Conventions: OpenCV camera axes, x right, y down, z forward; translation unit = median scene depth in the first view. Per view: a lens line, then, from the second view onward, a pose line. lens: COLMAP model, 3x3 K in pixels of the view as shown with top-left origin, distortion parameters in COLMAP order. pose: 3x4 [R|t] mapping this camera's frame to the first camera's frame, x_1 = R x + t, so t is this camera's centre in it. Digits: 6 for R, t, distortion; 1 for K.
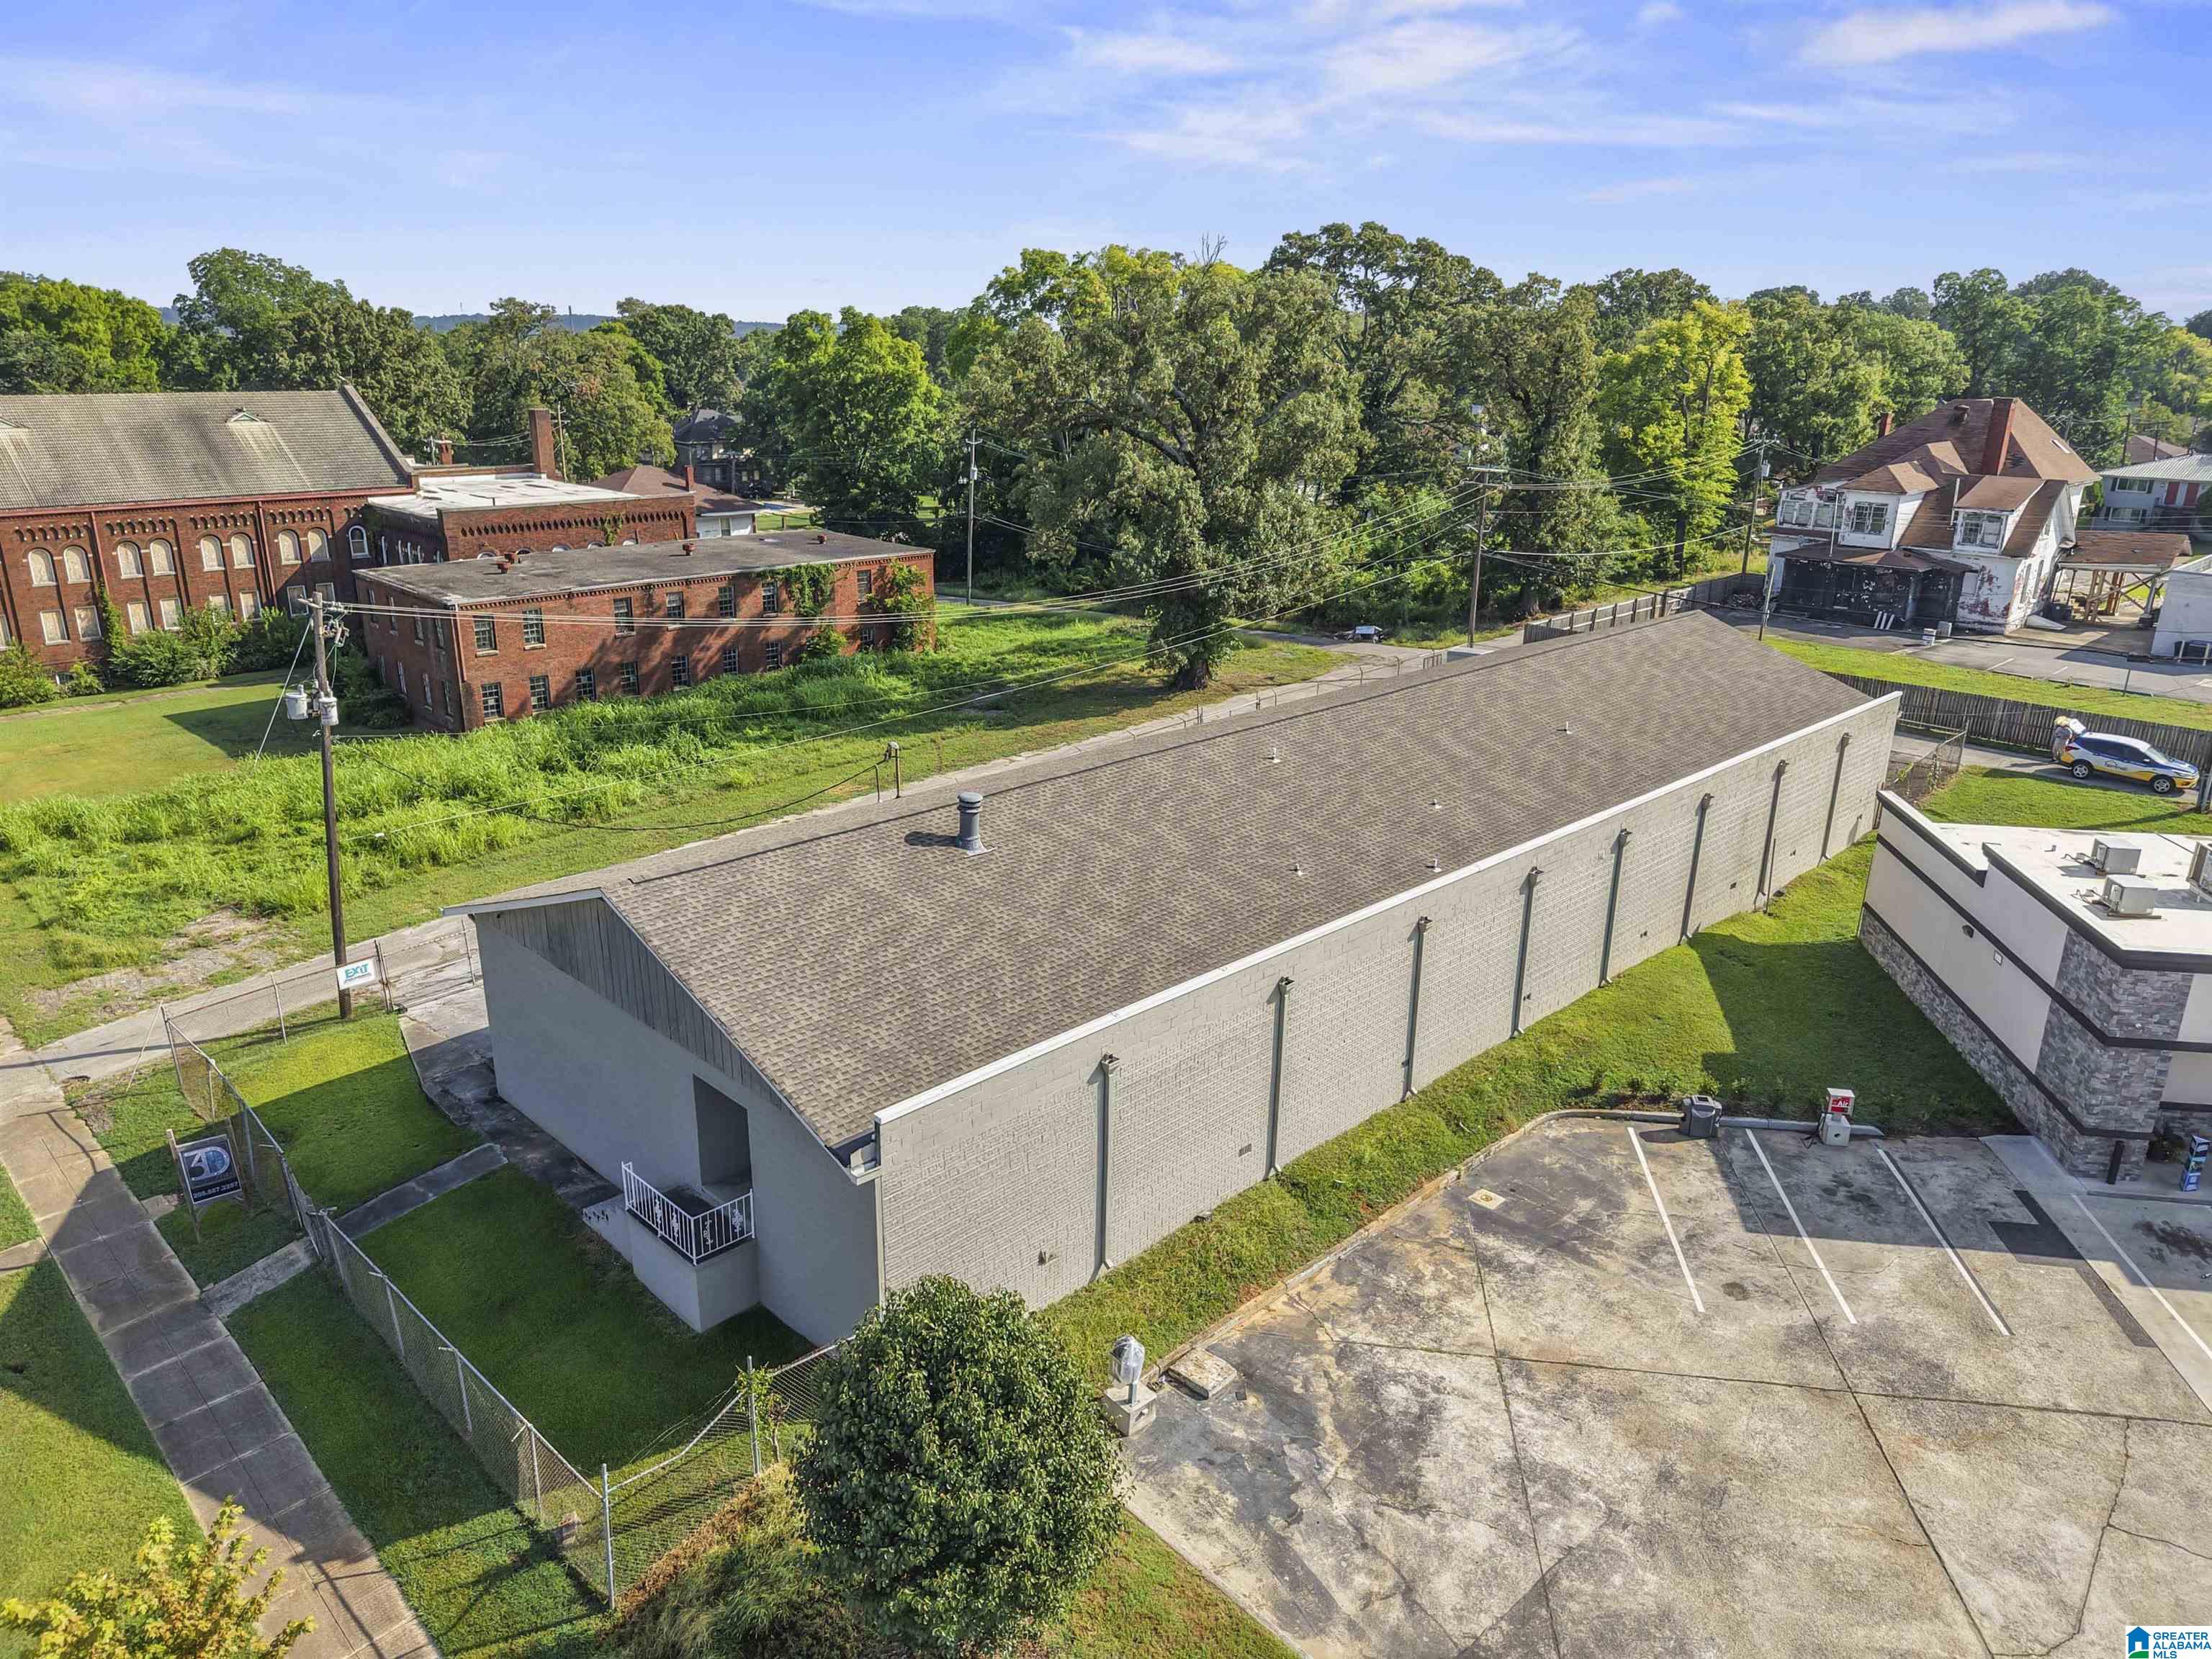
lens RADIAL K [[1463.4, 0, 1110.1], [0, 1463.4, 909.0], [0, 0, 1]] dist [0.033150, -0.030679]
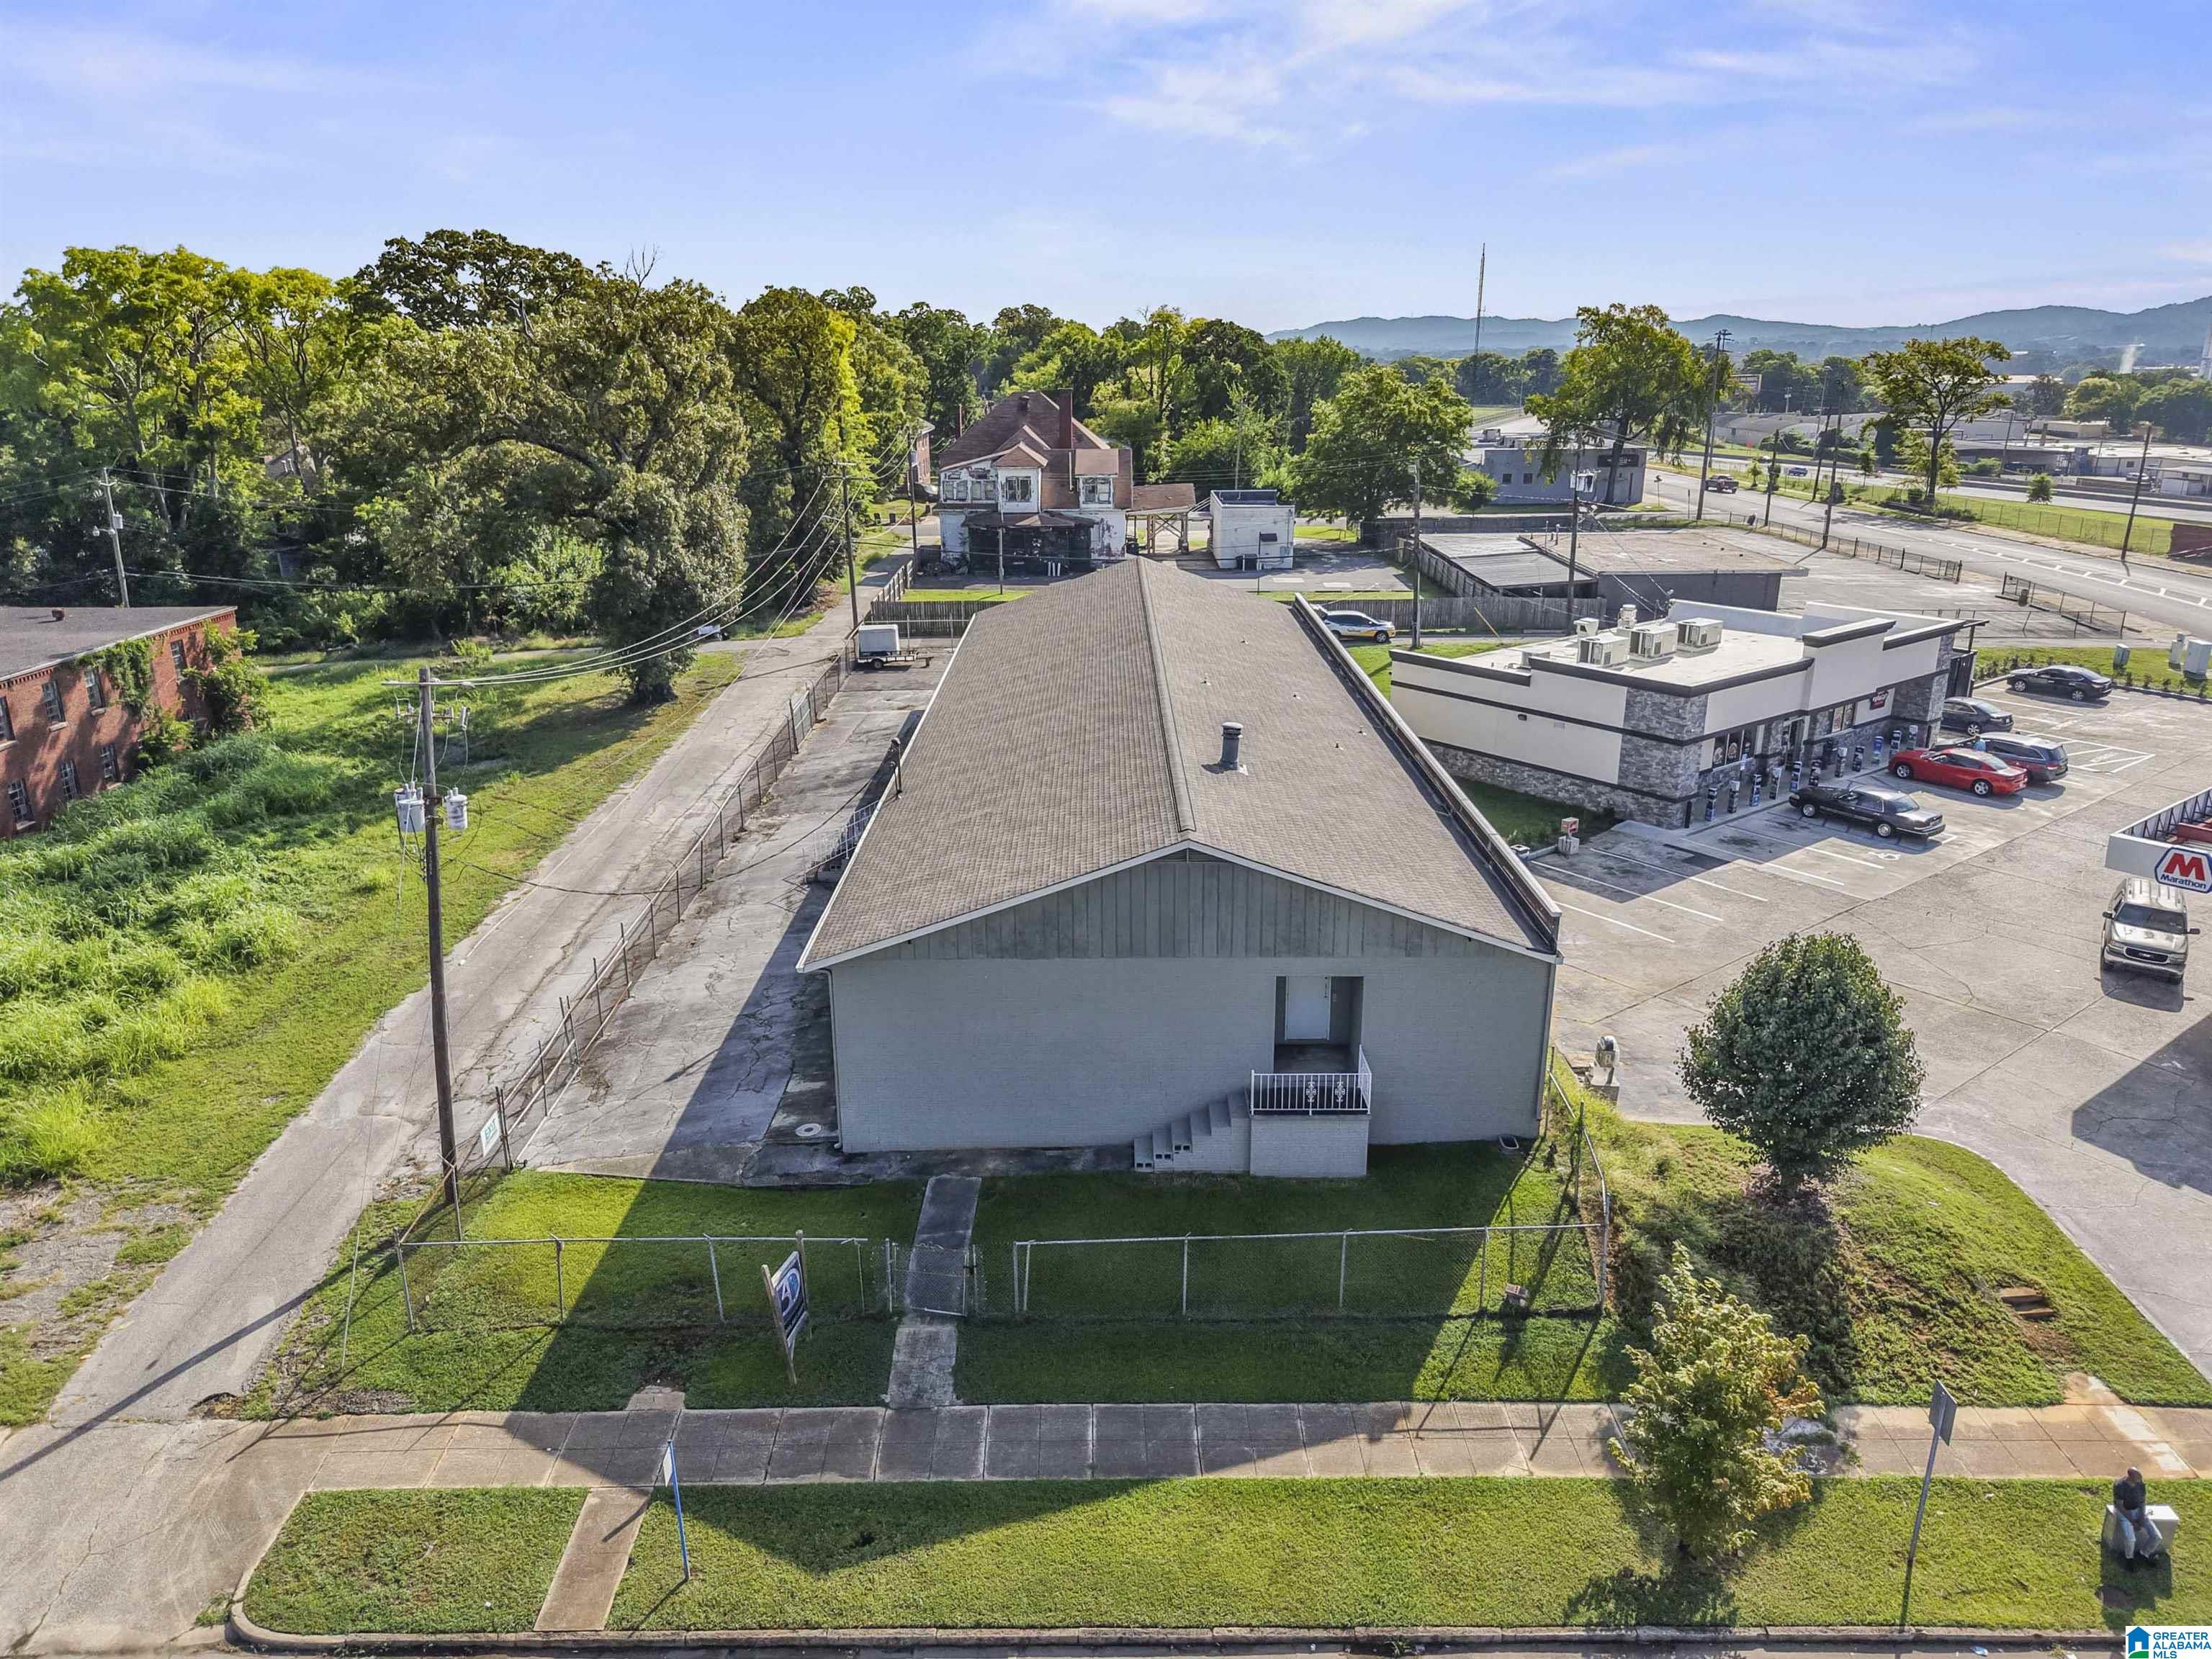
lens RADIAL K [[1463.4, 0, 1110.1], [0, 1463.4, 909.0], [0, 0, 1]] dist [0.033150, -0.030679]
pose [[0.698690, -0.268154, 0.663269, -0.412833], [0.273545, 0.956785, 0.098667, -0.032490], [-0.661064, 0.112496, 0.741848, 0.084320]]
